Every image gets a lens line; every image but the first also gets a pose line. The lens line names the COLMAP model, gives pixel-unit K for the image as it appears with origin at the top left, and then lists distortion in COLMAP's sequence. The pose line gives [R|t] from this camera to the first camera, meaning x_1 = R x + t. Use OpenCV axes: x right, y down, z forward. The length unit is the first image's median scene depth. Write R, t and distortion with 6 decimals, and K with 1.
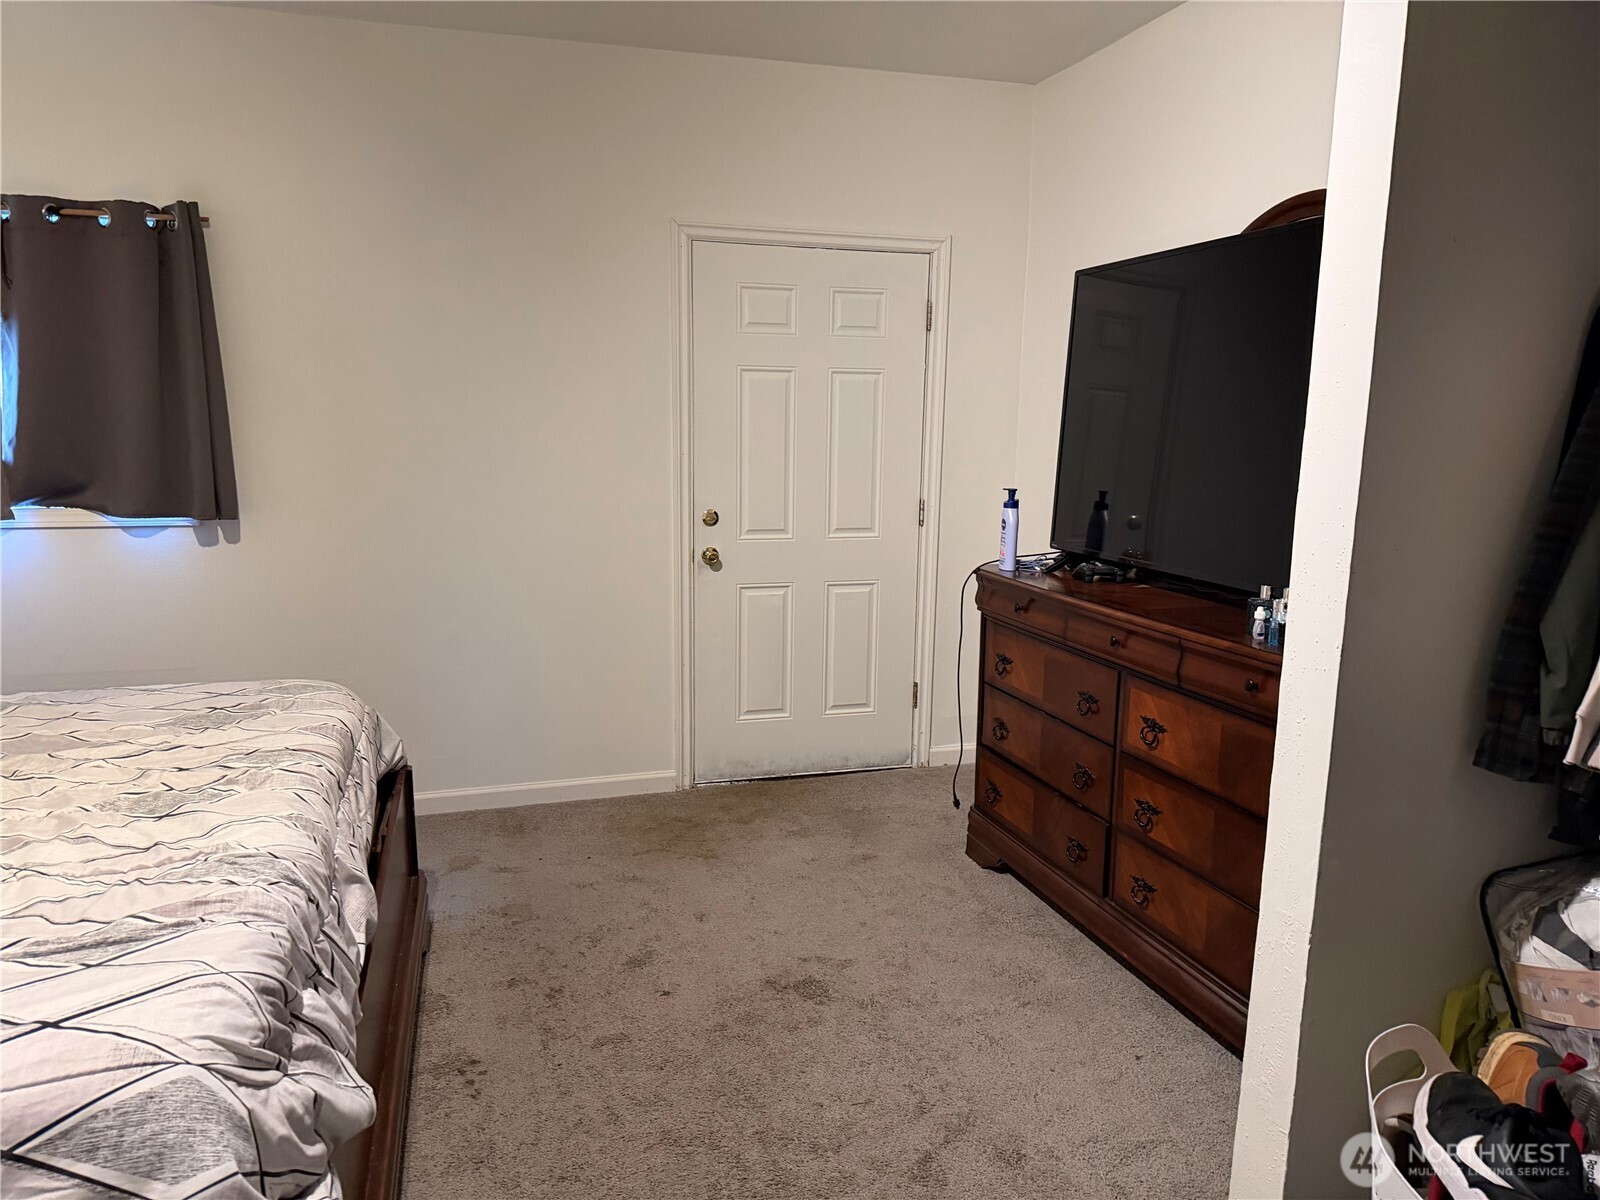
lens RADIAL K [[1128.4, 0, 796.1], [0, 1128.4, 617.6], [0, 0, 1]] dist [0.008106, -0.001614]
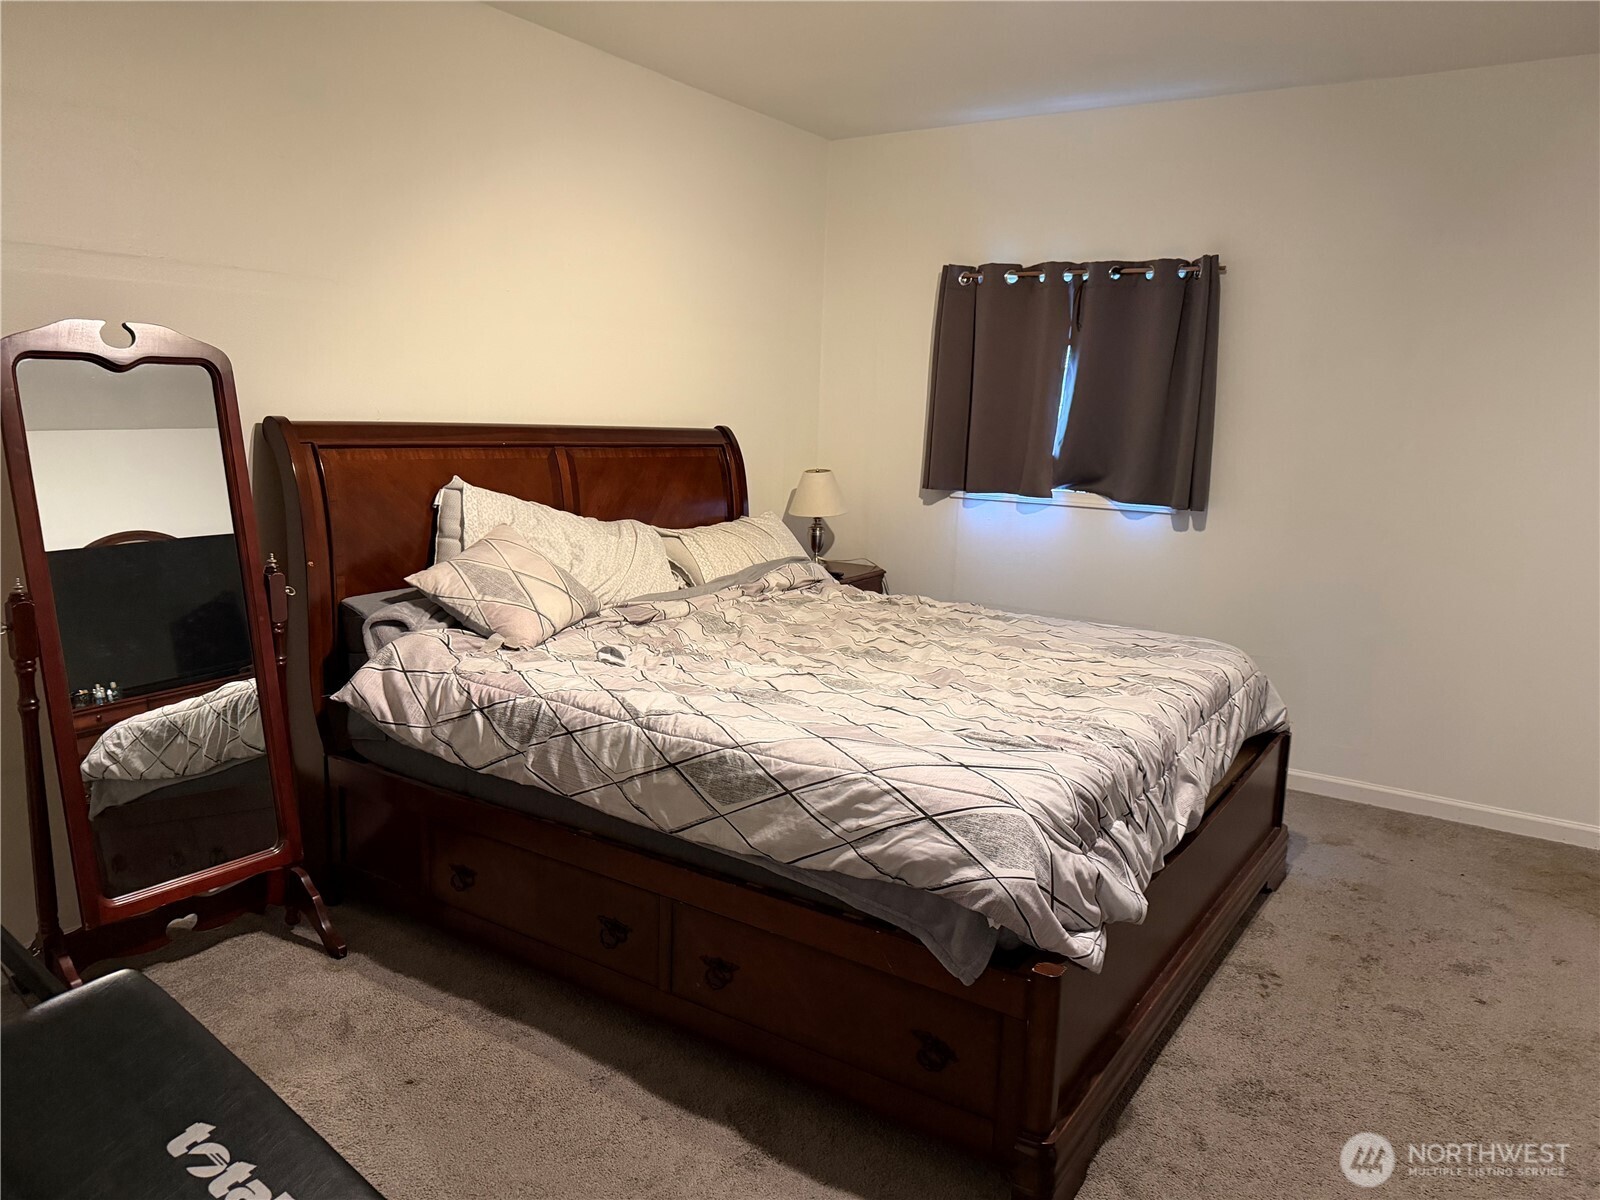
lens RADIAL K [[1132.3, 0, 800.0], [0, 1132.3, 600.0], [0, 0, 1]] dist [-0.093922, 0.000831]
pose [[0.650902, 0.132399, -0.747527, 0.237360], [-0.150619, 0.987622, 0.043774, 0.034979], [0.744070, 0.084100, 0.662787, -0.195980]]
